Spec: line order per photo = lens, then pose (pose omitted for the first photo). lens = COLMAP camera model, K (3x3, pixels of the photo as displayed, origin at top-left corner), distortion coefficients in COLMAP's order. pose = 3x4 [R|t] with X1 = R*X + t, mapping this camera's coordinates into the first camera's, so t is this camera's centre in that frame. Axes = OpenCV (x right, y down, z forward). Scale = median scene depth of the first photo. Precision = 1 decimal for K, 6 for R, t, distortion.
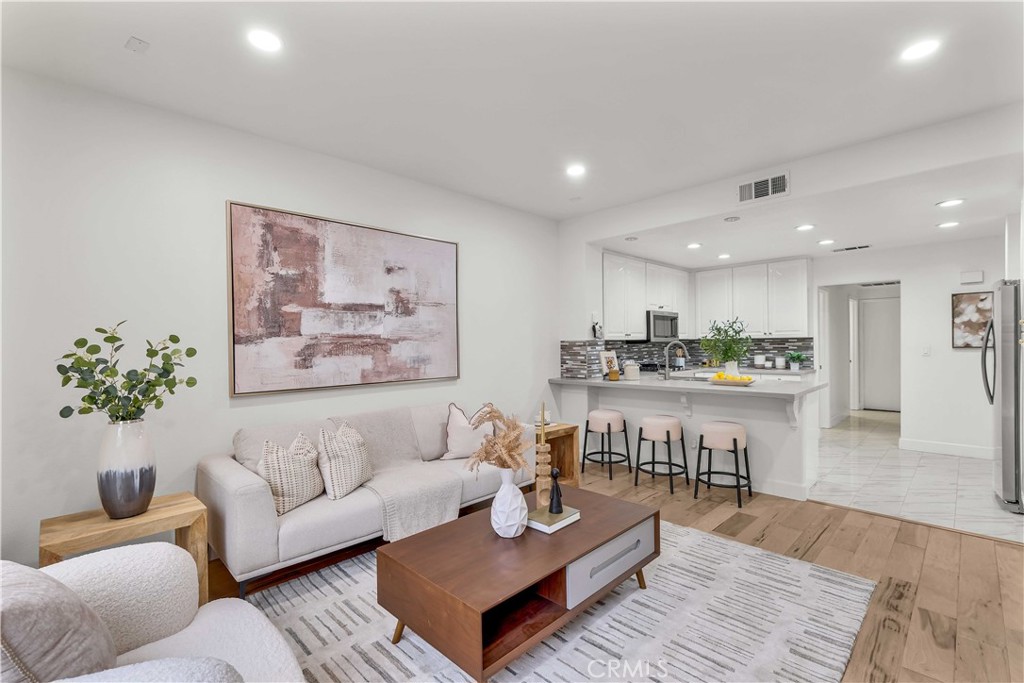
lens RADIAL K [[463.9, 0, 508.8], [0, 463.9, 345.5], [0, 0, 1]] dist [0.011694, -0.000204]
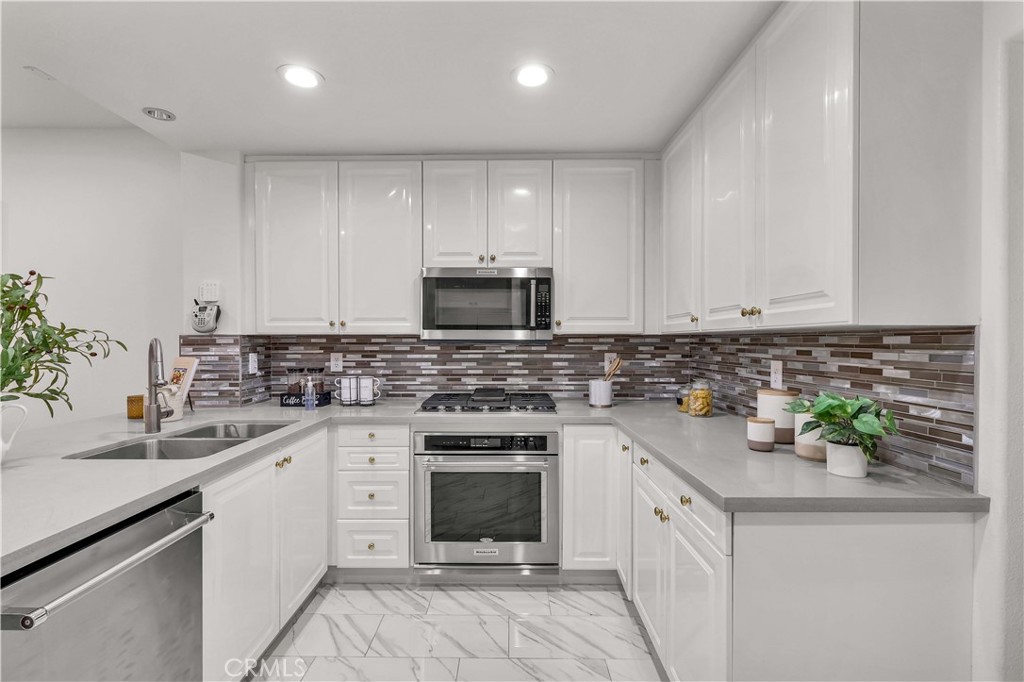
lens RADIAL K [[463.9, 0, 509.0], [0, 463.9, 340.2], [0, 0, 1]] dist [0.011694, -0.000204]
pose [[0.696725, 0.012782, -0.717225, 1.249951], [-0.015114, 0.999881, 0.003137, -0.017659], [0.717179, 0.008655, 0.696835, 1.383611]]
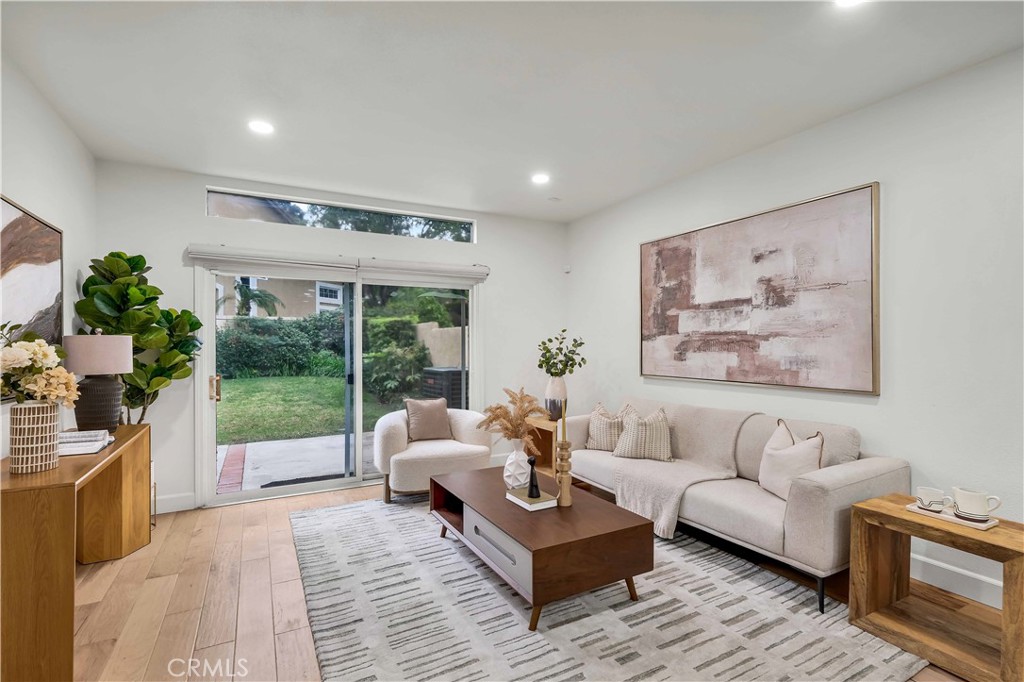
lens RADIAL K [[463.9, 0, 506.2], [0, 463.9, 342.5], [0, 0, 1]] dist [0.011694, -0.000204]
pose [[-0.277485, 0.002672, -0.960726, 0.764548], [-0.007839, 0.999957, 0.005046, -0.000849], [0.960698, 0.008931, -0.277452, 0.815730]]
